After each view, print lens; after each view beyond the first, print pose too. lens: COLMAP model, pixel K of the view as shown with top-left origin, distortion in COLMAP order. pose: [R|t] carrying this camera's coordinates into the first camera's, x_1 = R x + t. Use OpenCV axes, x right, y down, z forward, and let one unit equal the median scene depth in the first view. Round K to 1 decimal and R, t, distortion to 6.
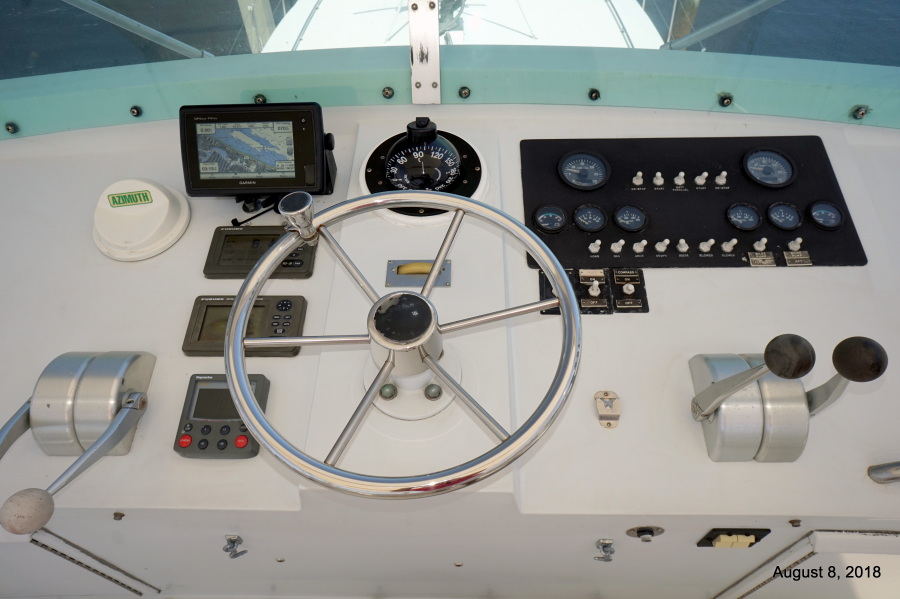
lens RADIAL K [[614.4, 0, 450.8], [0, 614.4, 296.4], [0, 0, 1]] dist [-0.068364, 0.085875]
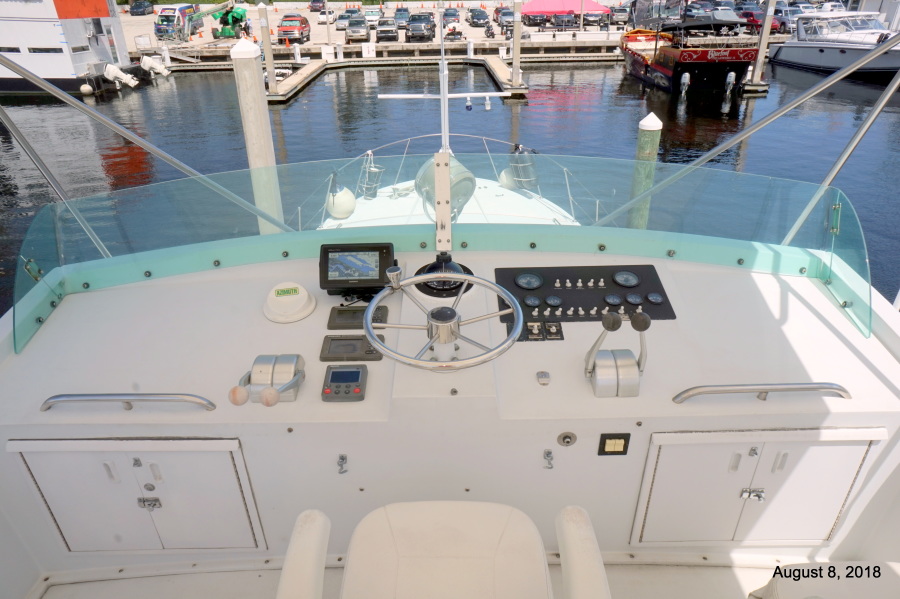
lens RADIAL K [[614.4, 0, 450.8], [0, 614.4, 296.4], [0, 0, 1]] dist [-0.068364, 0.085875]
pose [[0.999631, -0.001476, 0.027134, -0.079344], [0.011252, 0.931387, -0.363855, 0.564436], [-0.024735, 0.364026, 0.931060, -0.790887]]
